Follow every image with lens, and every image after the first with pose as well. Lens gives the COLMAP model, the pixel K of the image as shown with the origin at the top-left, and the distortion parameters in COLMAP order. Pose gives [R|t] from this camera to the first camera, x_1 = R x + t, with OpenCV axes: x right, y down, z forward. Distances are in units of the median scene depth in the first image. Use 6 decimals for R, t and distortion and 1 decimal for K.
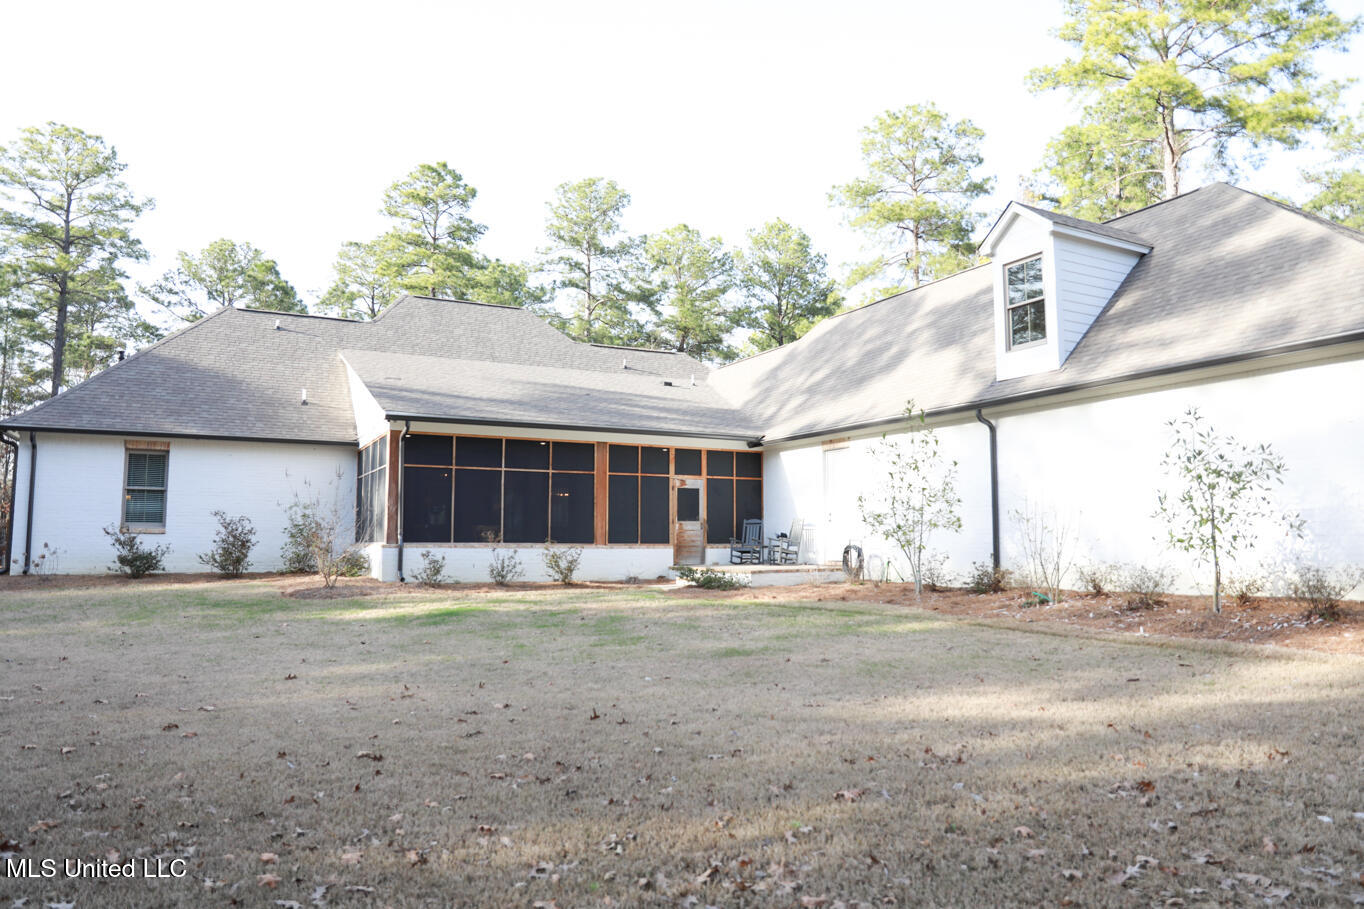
lens RADIAL K [[932.3, 0, 682.0], [0, 932.3, 454.5], [0, 0, 1]] dist [-0.108488, 0.081693]
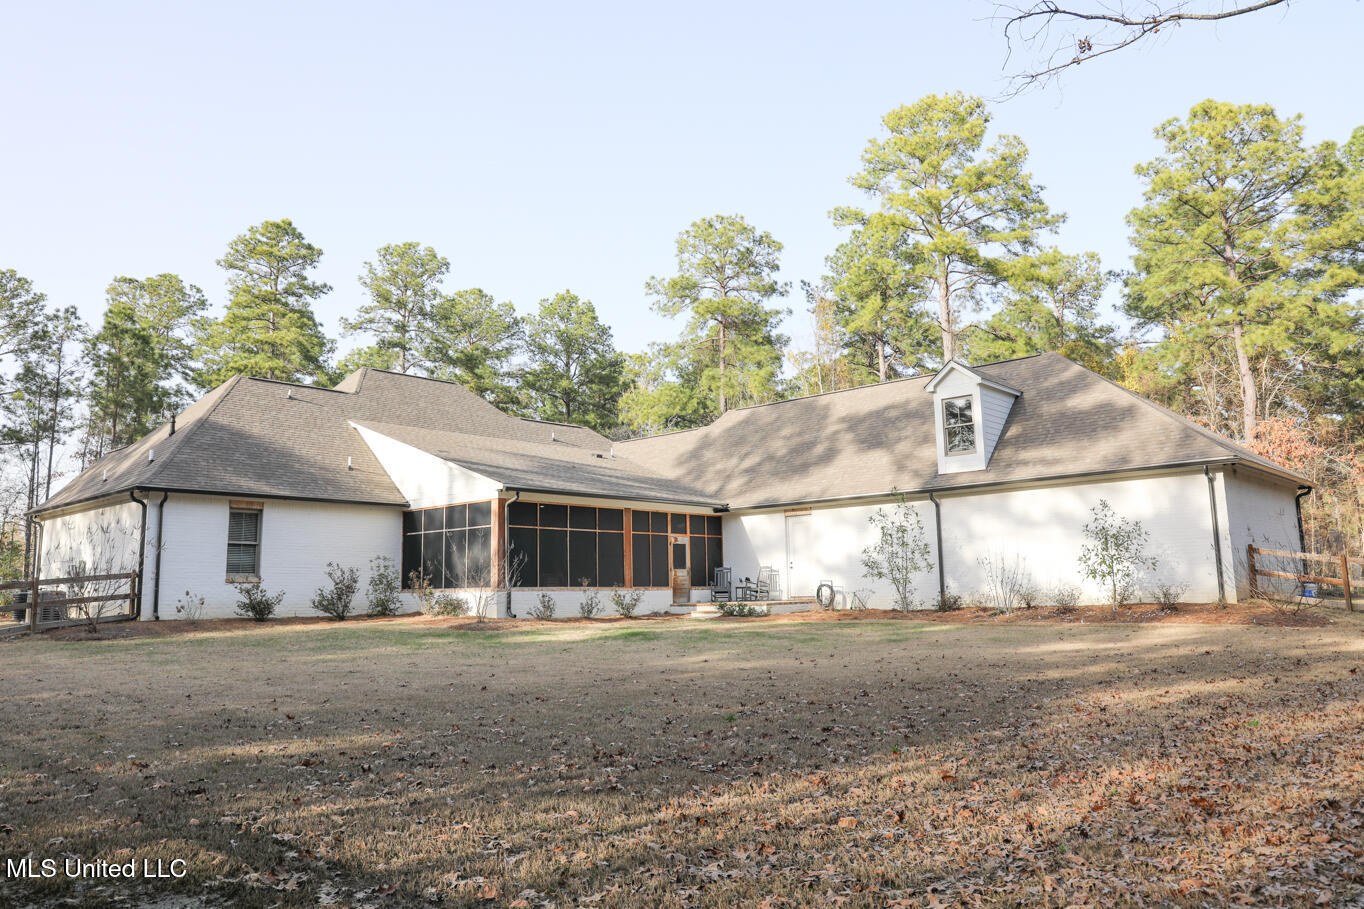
lens RADIAL K [[932.3, 0, 682.0], [0, 932.3, 454.5], [0, 0, 1]] dist [-0.108488, 0.081693]
pose [[0.947842, 0.030760, 0.317254, -0.425767], [-0.013513, 0.998316, -0.056422, -0.015623], [-0.318455, 0.049192, 0.946661, -0.253531]]
